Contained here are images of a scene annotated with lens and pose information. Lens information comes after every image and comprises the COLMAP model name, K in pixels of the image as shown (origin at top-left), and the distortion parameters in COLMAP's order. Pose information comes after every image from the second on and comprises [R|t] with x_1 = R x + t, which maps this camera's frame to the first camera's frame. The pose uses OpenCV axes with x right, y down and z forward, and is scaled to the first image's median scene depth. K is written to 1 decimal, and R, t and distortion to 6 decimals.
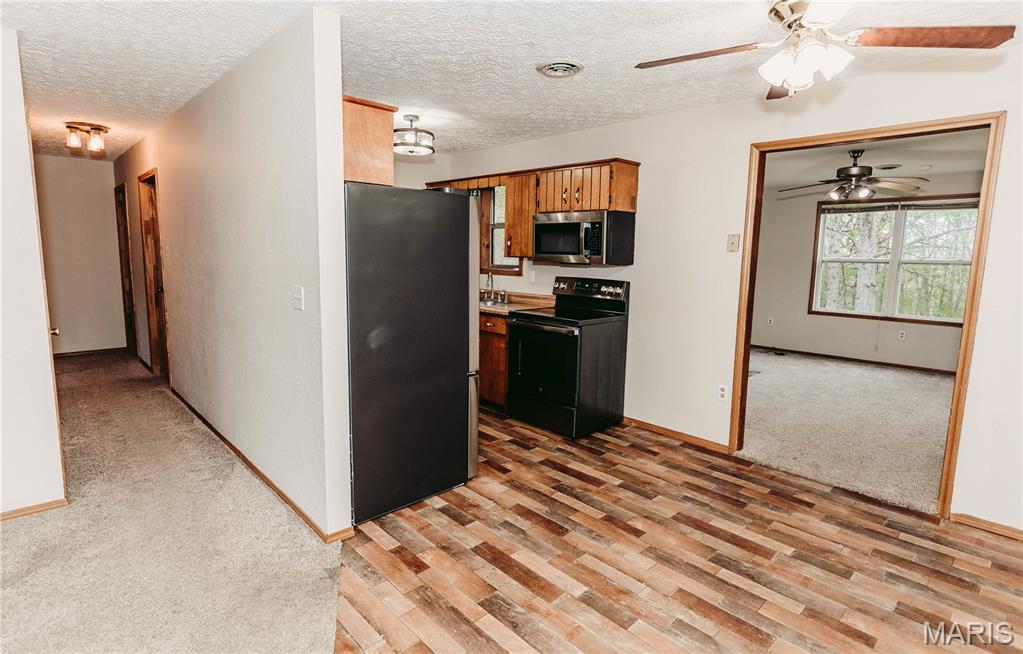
lens RADIAL K [[513.9, 0, 513.8], [0, 513.9, 319.2], [0, 0, 1]] dist [-0.001406, 0.000578]
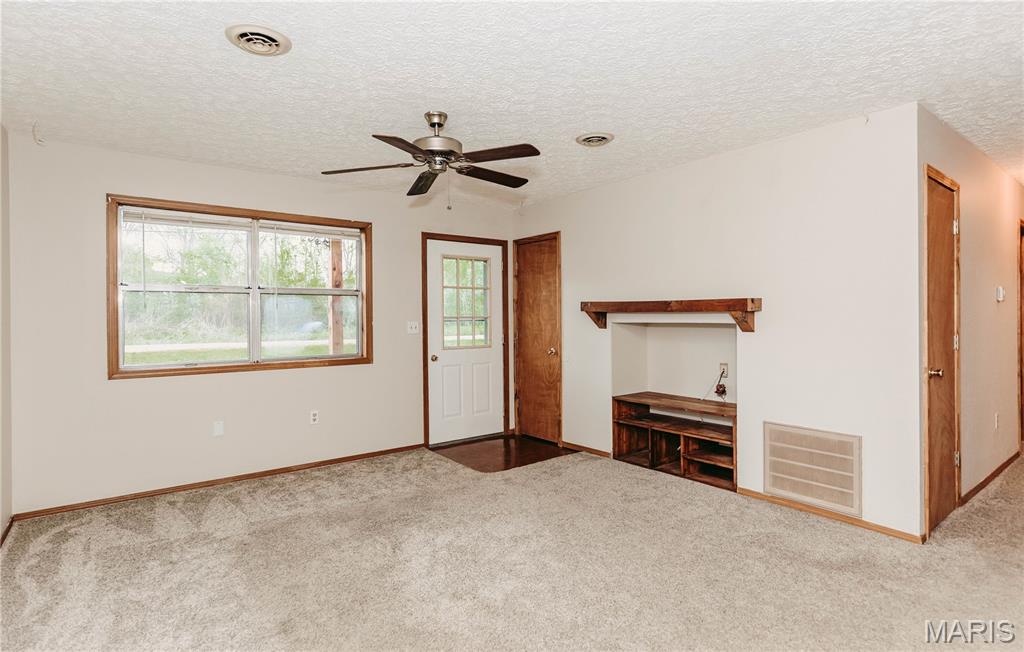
lens RADIAL K [[514.4, 0, 514.3], [0, 514.4, 318.2], [0, 0, 1]] dist [-0.001406, 0.000578]
pose [[-0.097437, -0.015473, -0.995121, 0.208246], [-0.131657, 0.991292, -0.002523, 0.029962], [0.986495, 0.130769, -0.098625, 0.251236]]
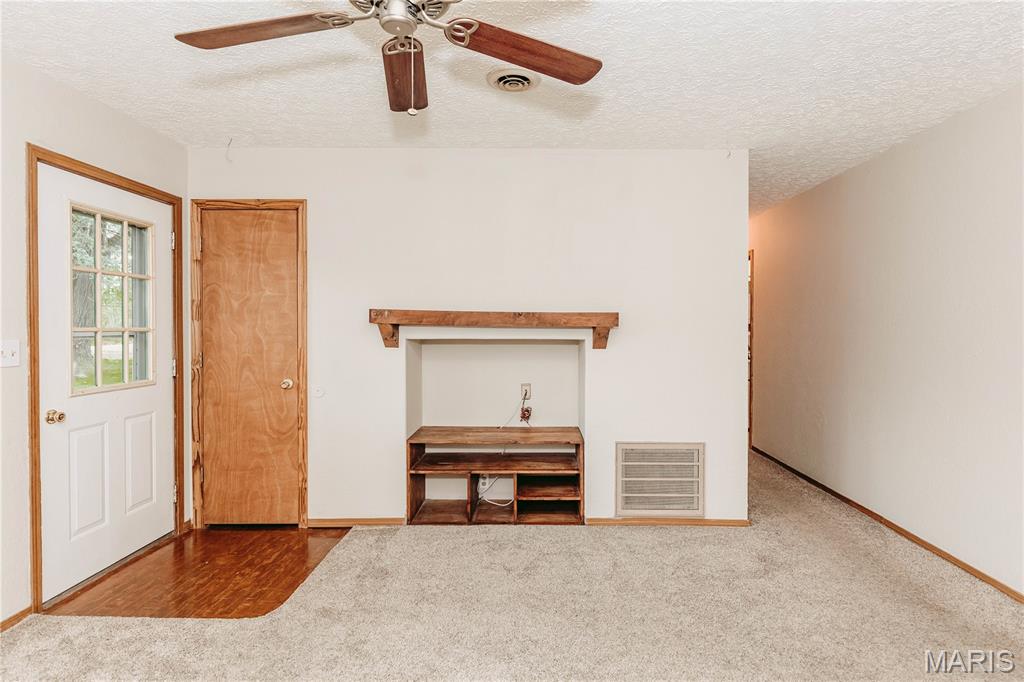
lens RADIAL K [[539.0, 0, 535.3], [0, 539.0, 333.6], [0, 0, 1]] dist [-0.000958, -0.000673]
pose [[0.720601, -0.008912, -0.693293, -0.349577], [-0.084328, 0.991368, -0.100393, 0.085139], [0.688202, 0.130808, 0.713629, -0.277404]]
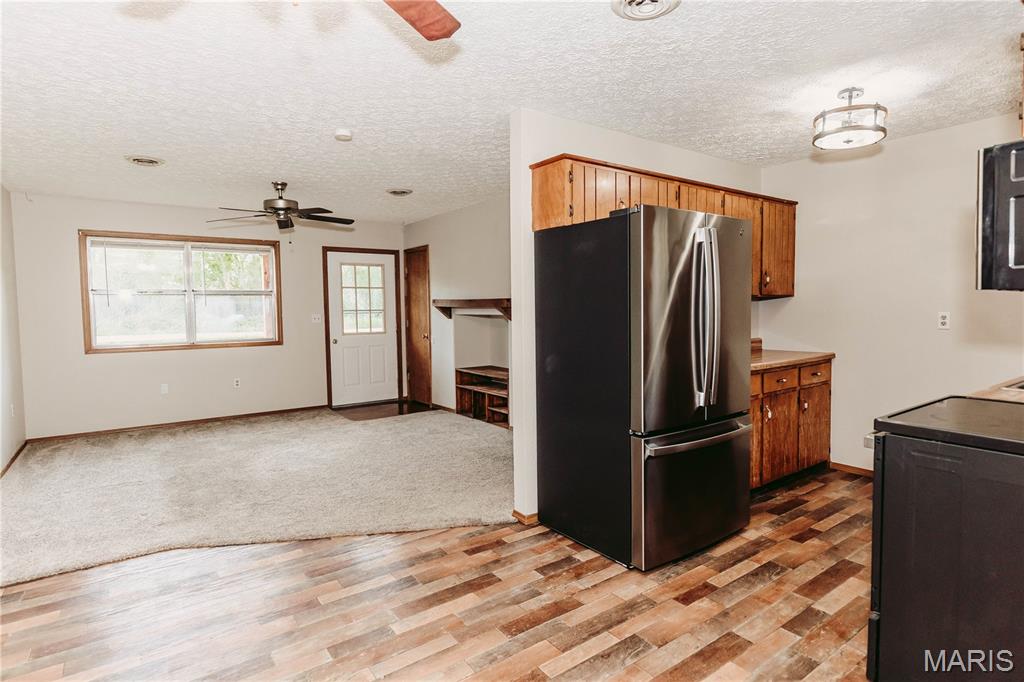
lens RADIAL K [[539.0, 0, 535.3], [0, 539.0, 333.6], [0, 0, 1]] dist [-0.000958, -0.000673]
pose [[-0.108888, 0.033820, -0.993479, 0.817478], [-0.129253, 0.990455, 0.047884, -0.072800], [0.985615, 0.133625, -0.103477, 0.973513]]
